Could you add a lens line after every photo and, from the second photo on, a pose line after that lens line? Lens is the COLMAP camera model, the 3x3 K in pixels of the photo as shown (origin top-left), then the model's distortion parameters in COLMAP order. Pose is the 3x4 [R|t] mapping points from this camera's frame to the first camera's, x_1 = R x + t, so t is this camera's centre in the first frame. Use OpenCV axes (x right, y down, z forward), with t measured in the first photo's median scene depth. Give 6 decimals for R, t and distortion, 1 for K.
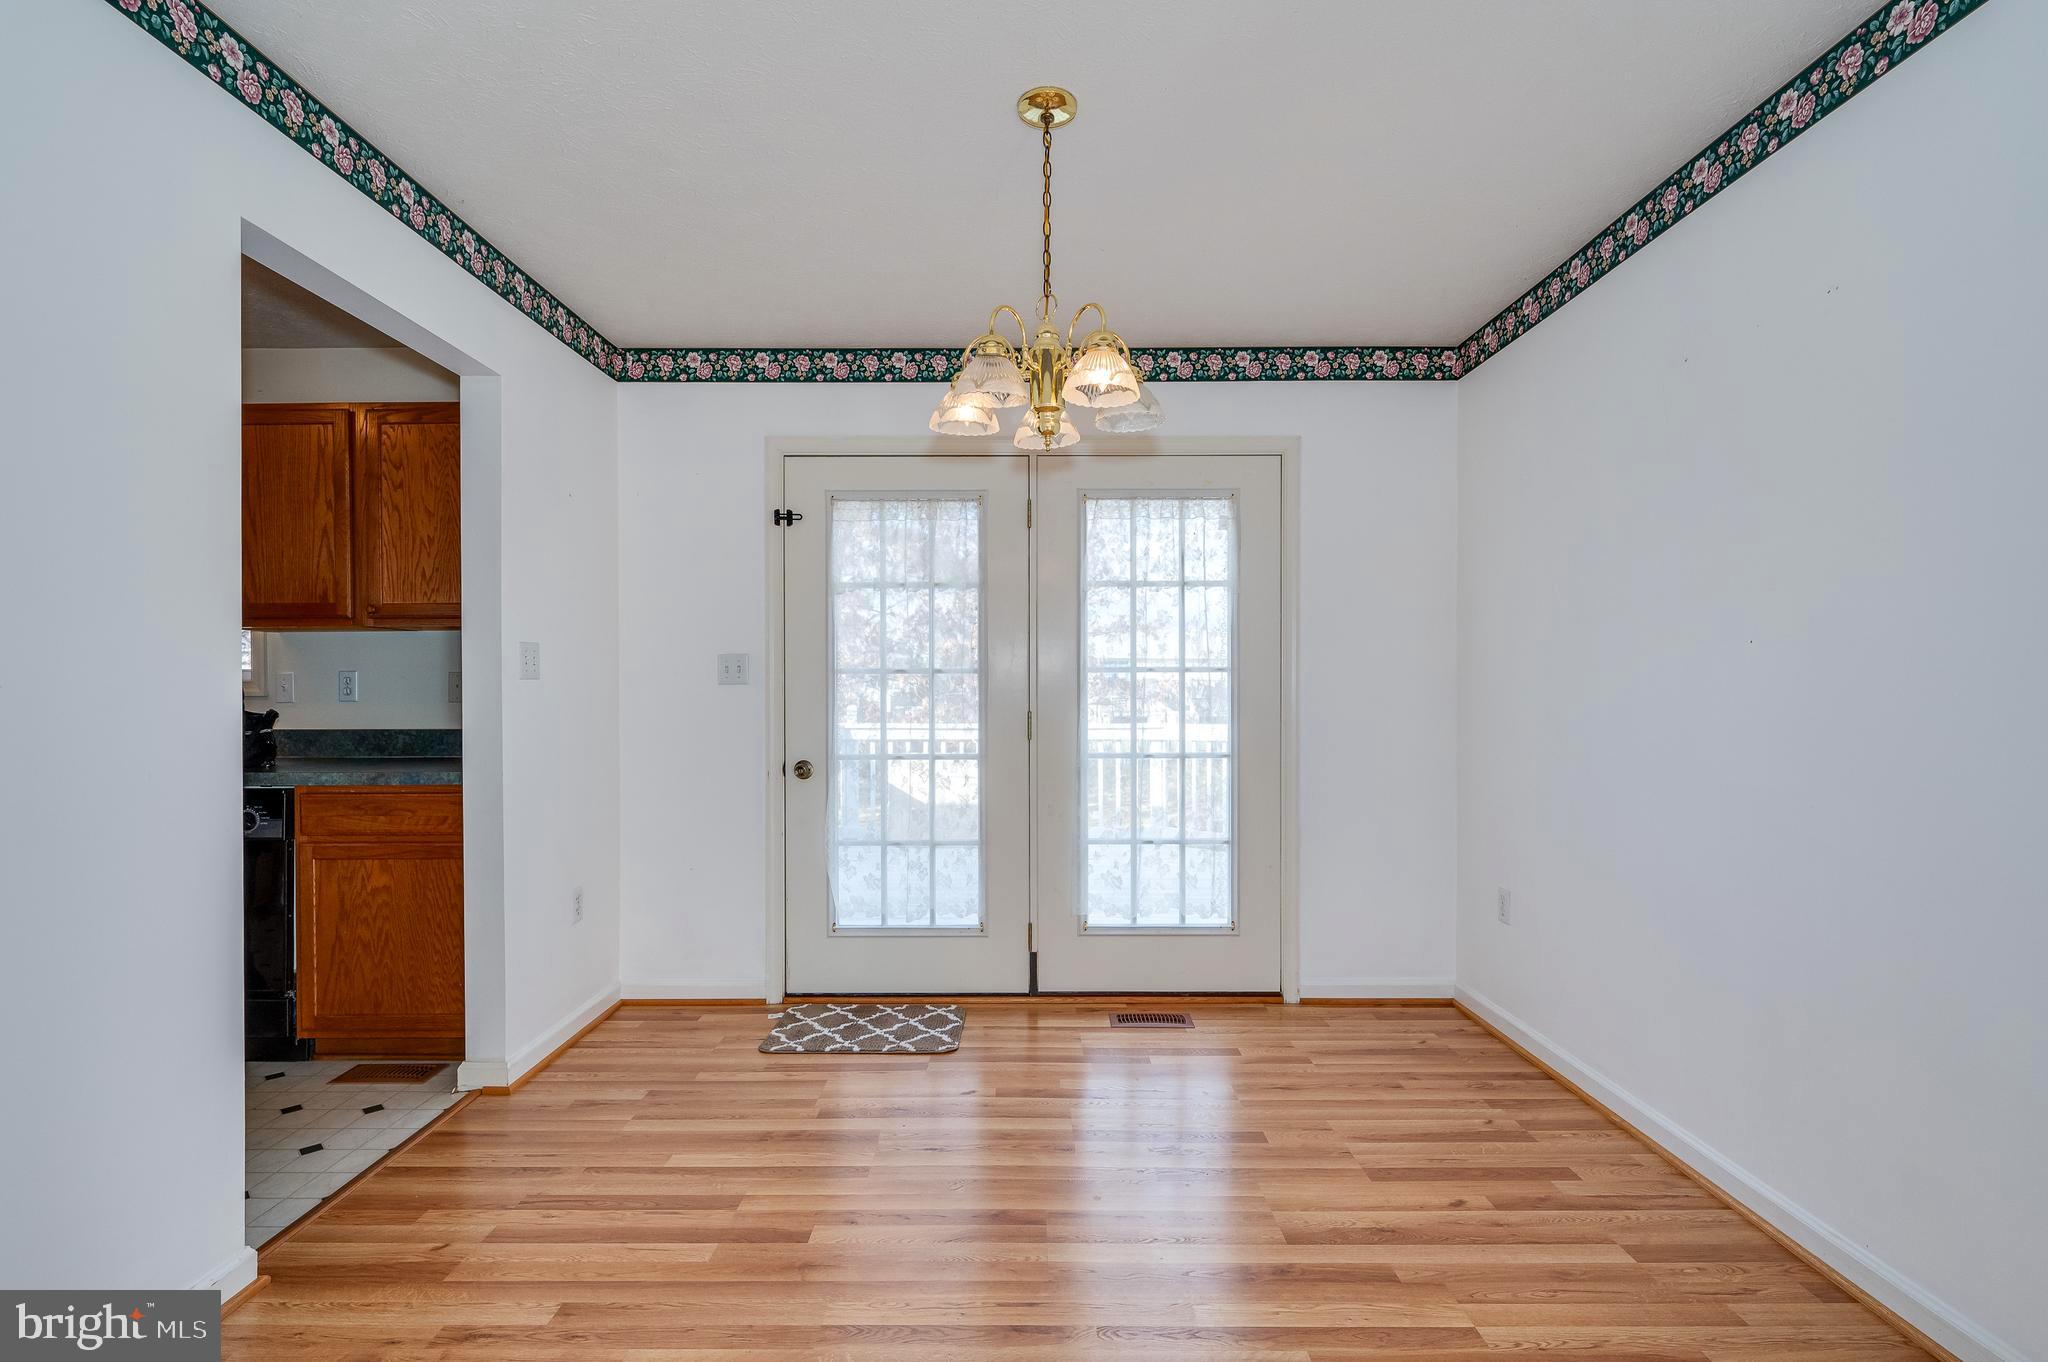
lens RADIAL K [[923.8, 0, 1035.8], [0, 923.8, 689.2], [0, 0, 1]] dist [-0.002278, -0.000116]
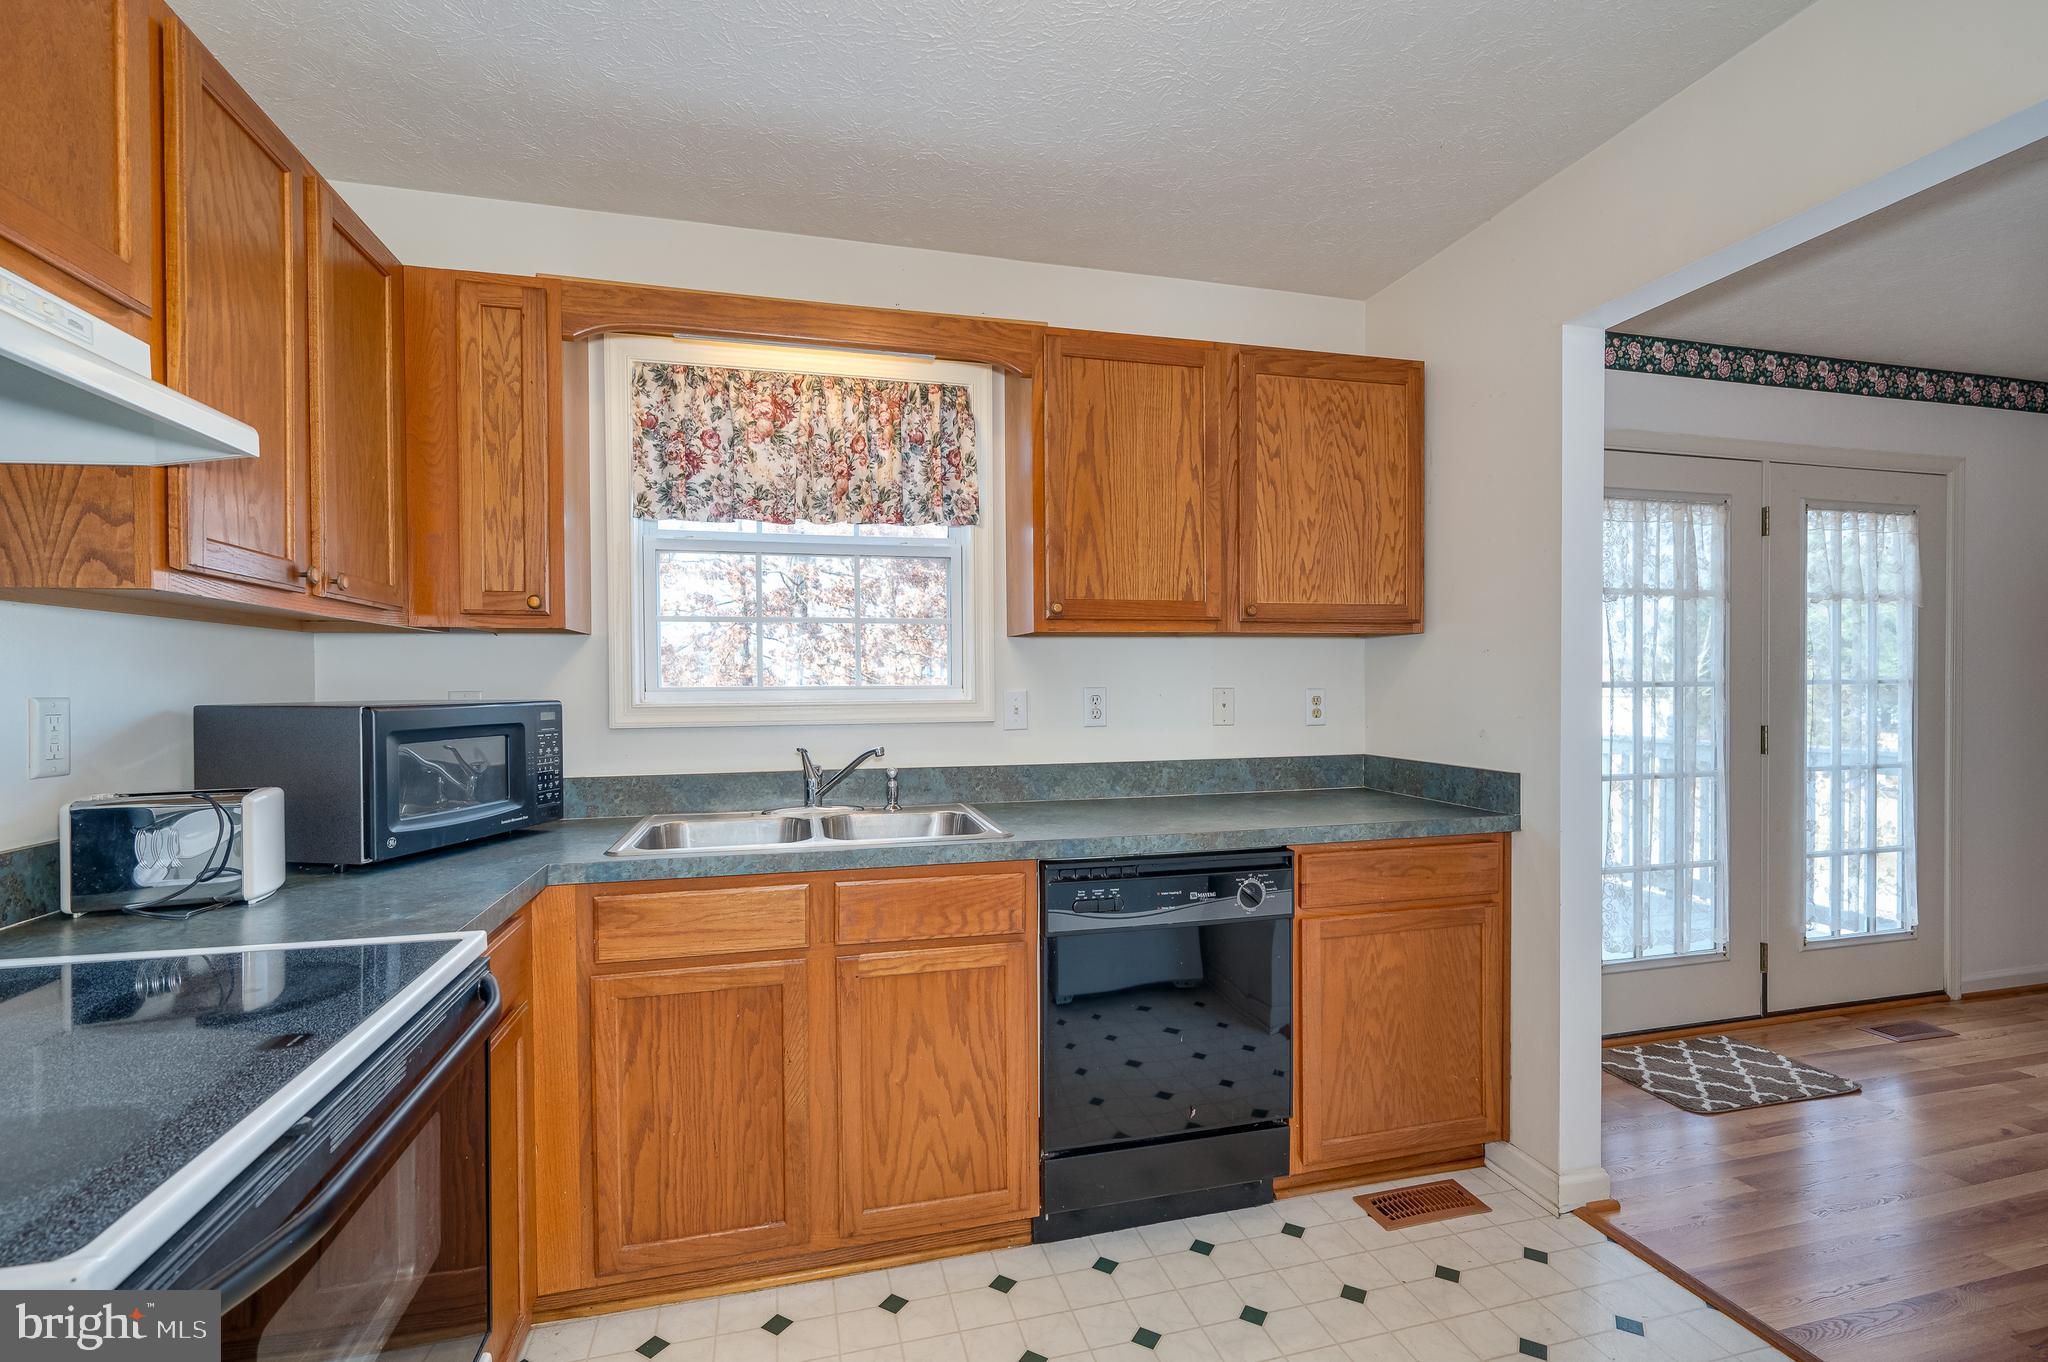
lens RADIAL K [[918.8, 0, 1024.0], [0, 918.8, 681.0], [0, 0, 1]] dist [-0.003043, 0.000027]
pose [[0.965561, -0.003874, 0.260147, -1.102387], [0.003930, 0.999992, 0.000304, -0.027426], [-0.260146, 0.000728, 0.965569, 0.298412]]
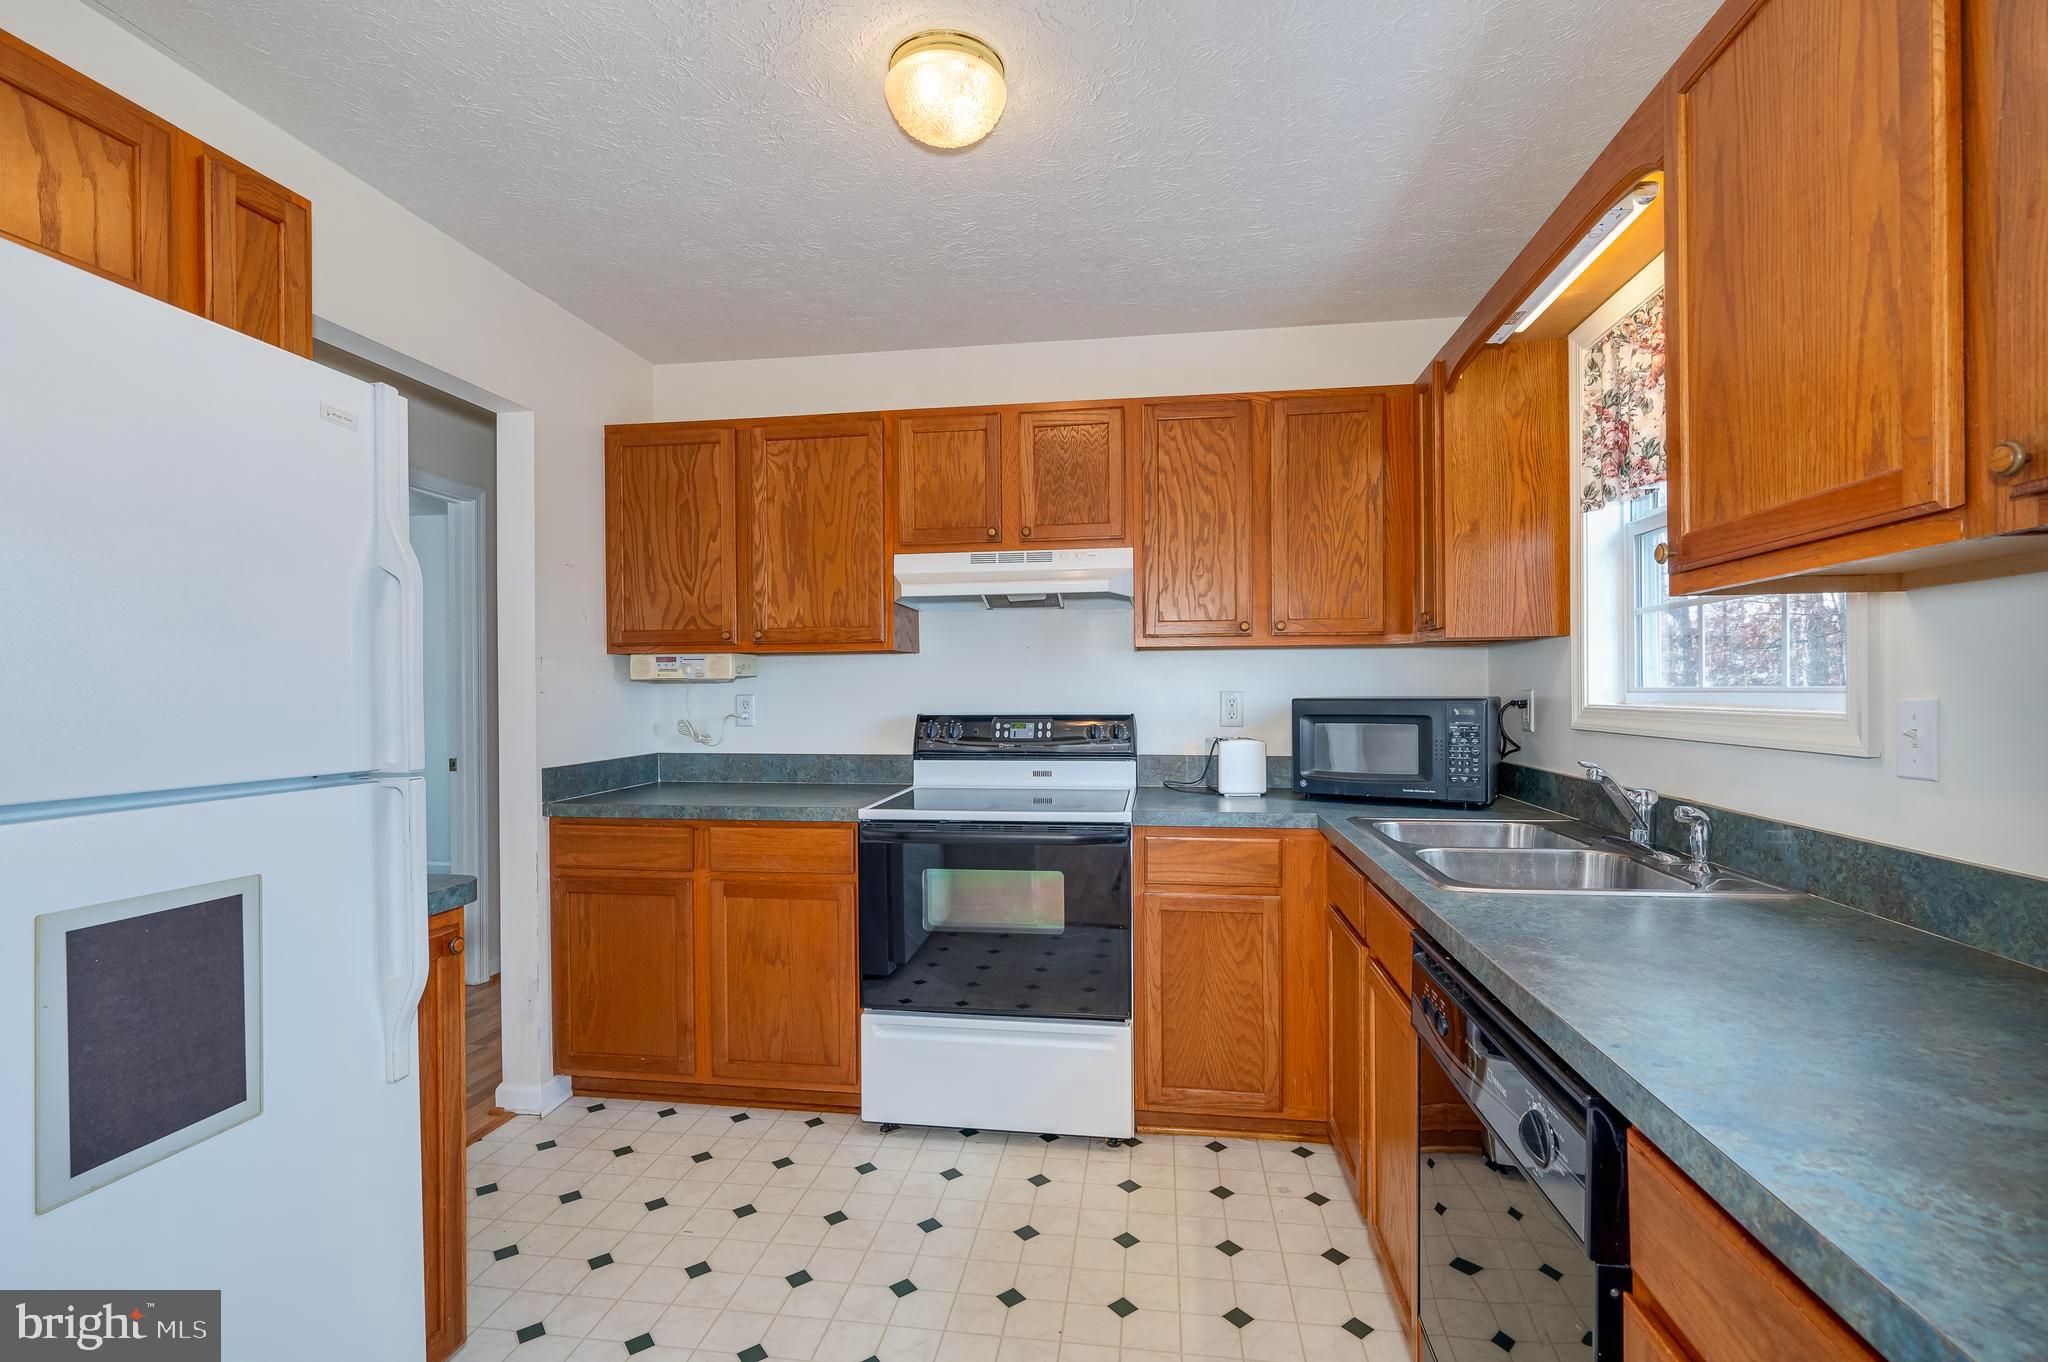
lens RADIAL K [[923.8, 0, 1035.8], [0, 923.8, 689.2], [0, 0, 1]] dist [-0.002278, -0.000116]
pose [[-0.132150, 0.002761, -0.991226, -0.437199], [-0.001998, 0.999993, 0.003052, -0.024126], [0.991228, 0.002384, -0.132144, 0.768579]]
